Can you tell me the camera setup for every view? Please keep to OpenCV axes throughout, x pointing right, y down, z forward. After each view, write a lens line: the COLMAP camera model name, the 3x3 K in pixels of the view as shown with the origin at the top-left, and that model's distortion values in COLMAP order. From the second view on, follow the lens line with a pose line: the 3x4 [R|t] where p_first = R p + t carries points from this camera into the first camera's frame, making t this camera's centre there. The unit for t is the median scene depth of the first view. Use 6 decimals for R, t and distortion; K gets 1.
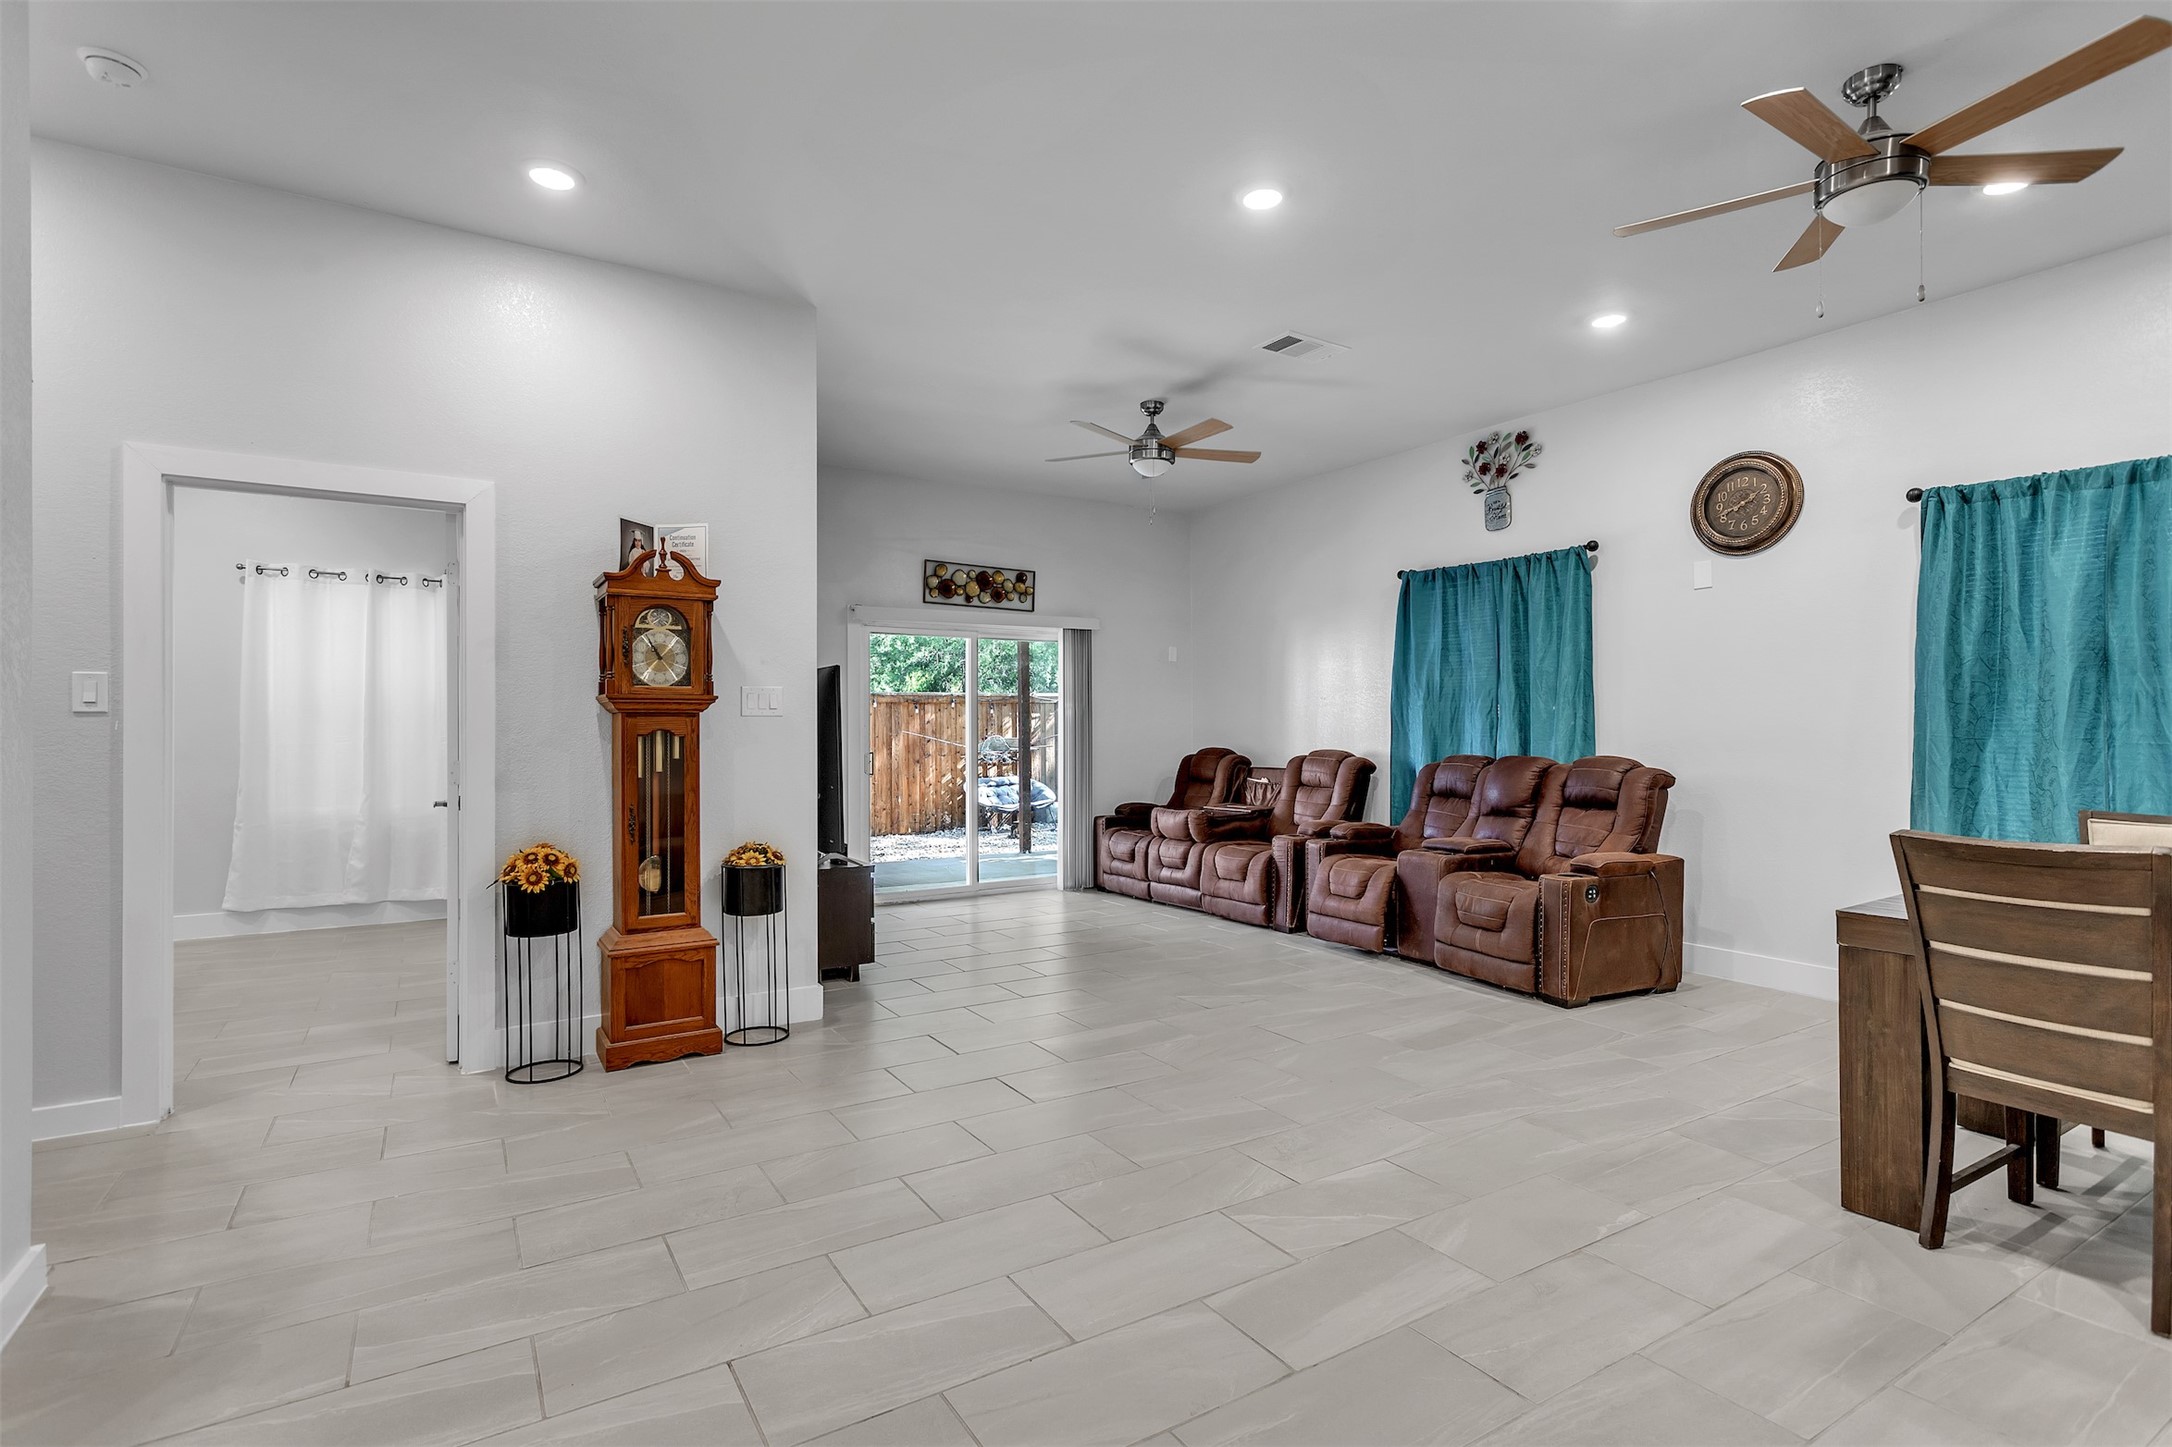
lens RADIAL K [[1051.0, 0, 1104.9], [0, 1051.0, 721.2], [0, 0, 1]] dist [-0.004953, 0.001572]
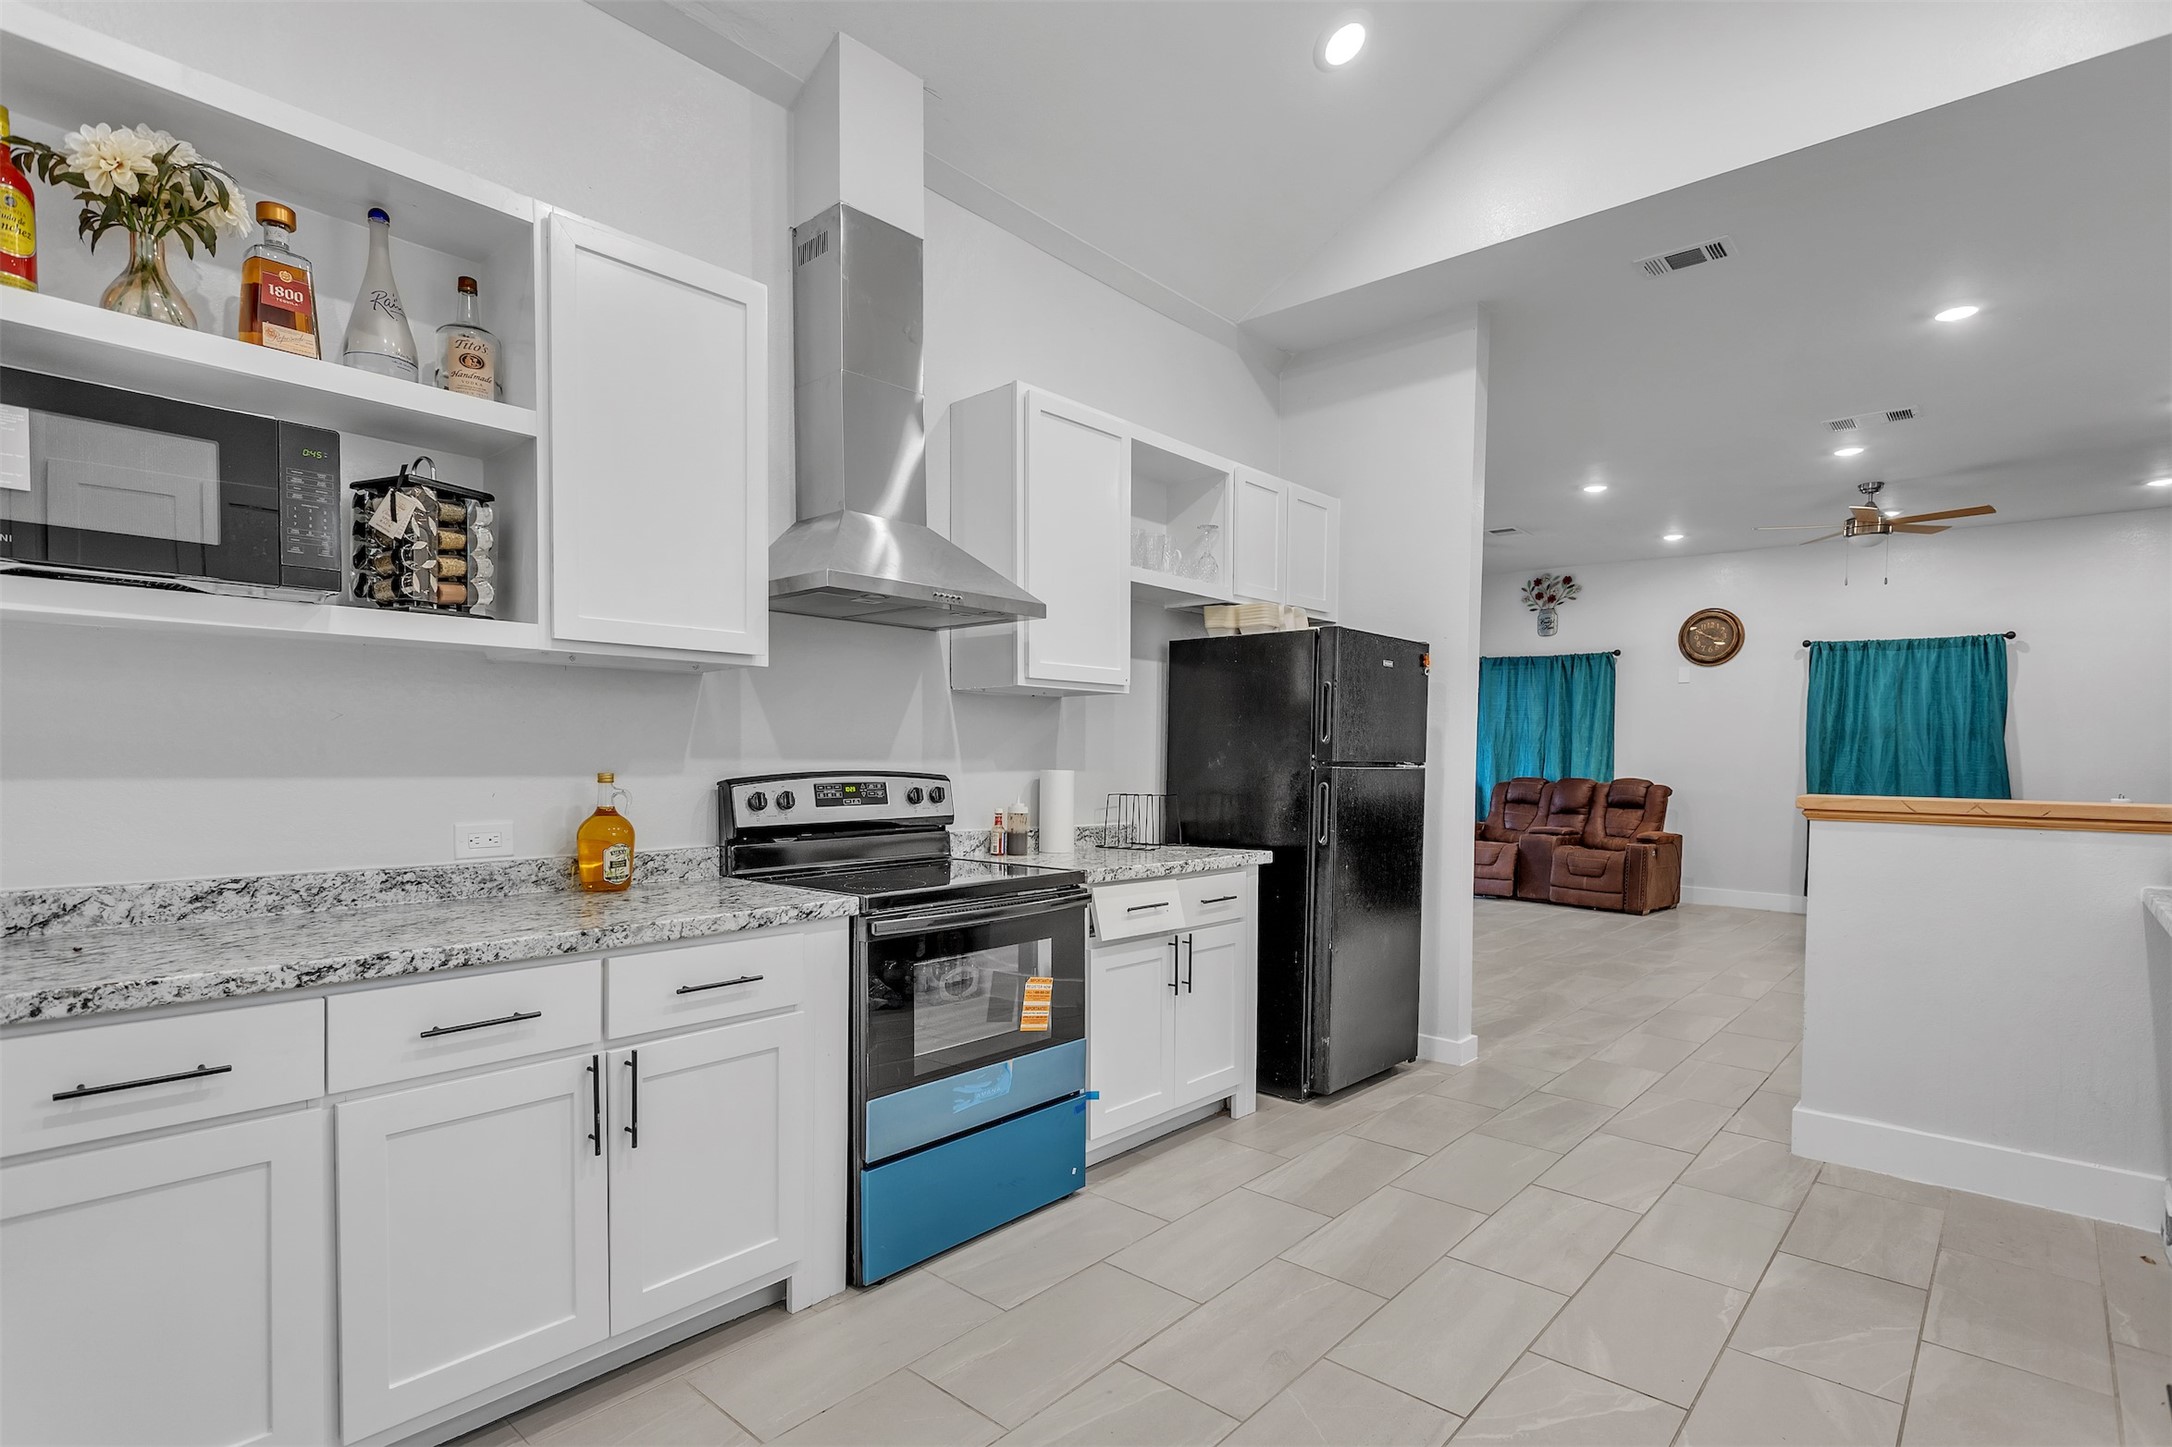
lens RADIAL K [[1051.0, 0, 1132.1], [0, 1051.0, 781.8], [0, 0, 1]] dist [-0.004953, 0.001572]
pose [[0.959150, 0.003422, 0.282878, -0.841142], [-0.015275, 0.999095, 0.039704, -0.018069], [-0.282486, -0.042403, 0.958334, -0.442988]]
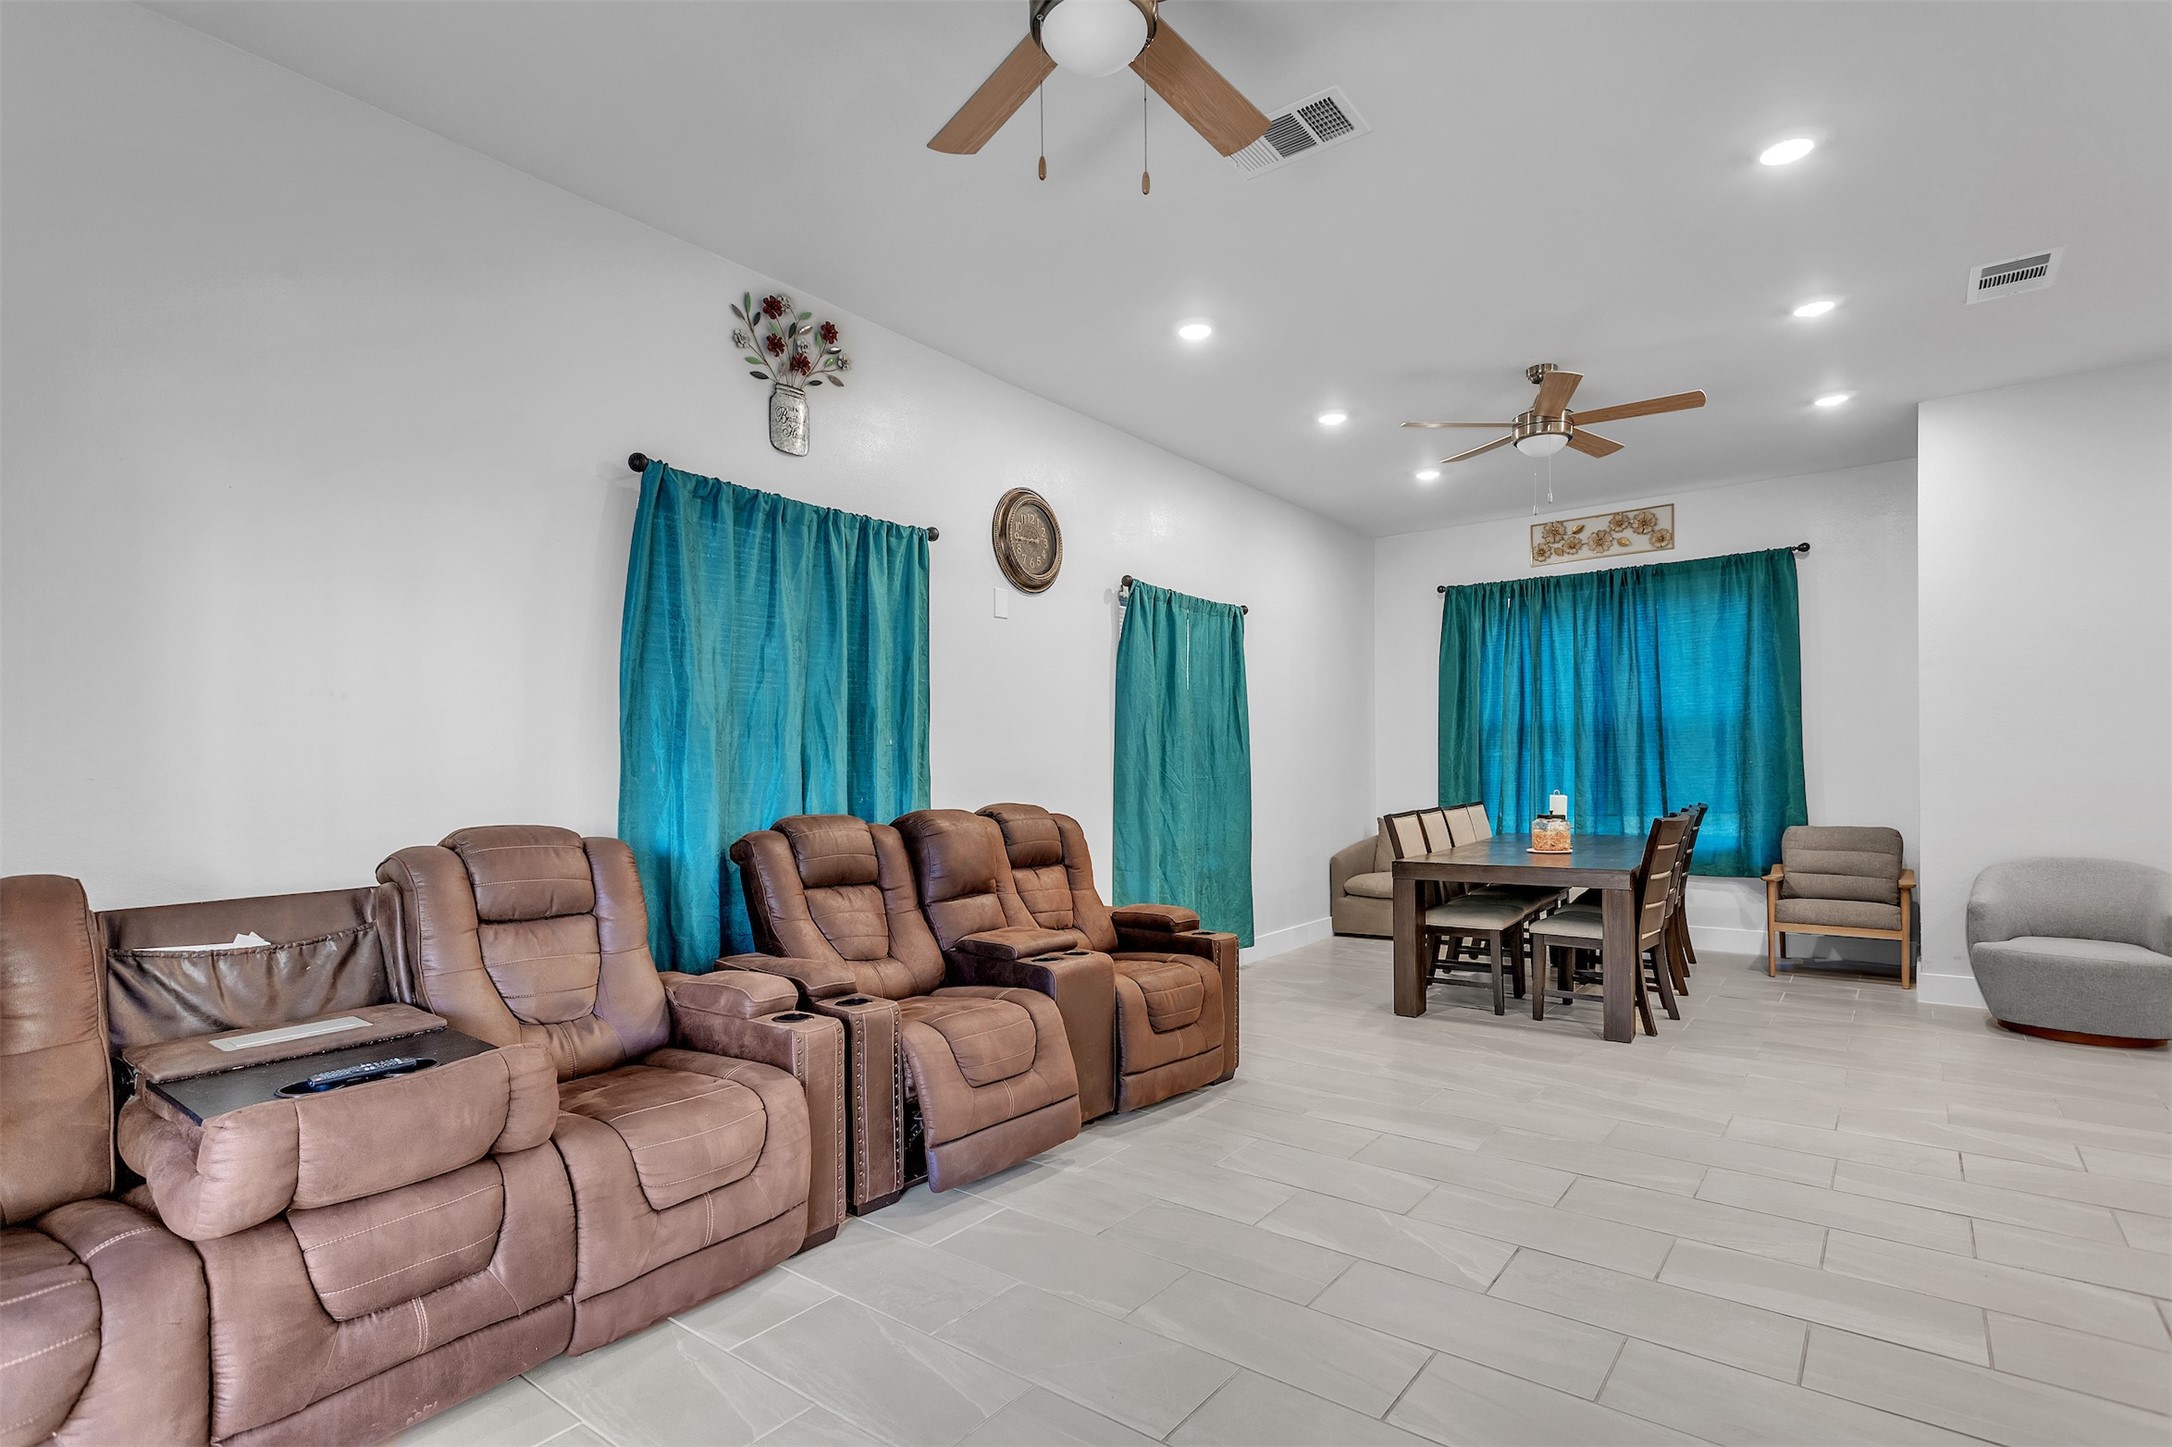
lens RADIAL K [[1051.0, 0, 1076.4], [0, 1051.0, 761.6], [0, 0, 1]] dist [-0.004953, 0.001572]
pose [[-0.322400, 0.011382, 0.946535, -0.337765], [0.000600, 0.999930, -0.011819, 0.011764], [-0.946603, -0.003243, -0.322384, 1.286466]]
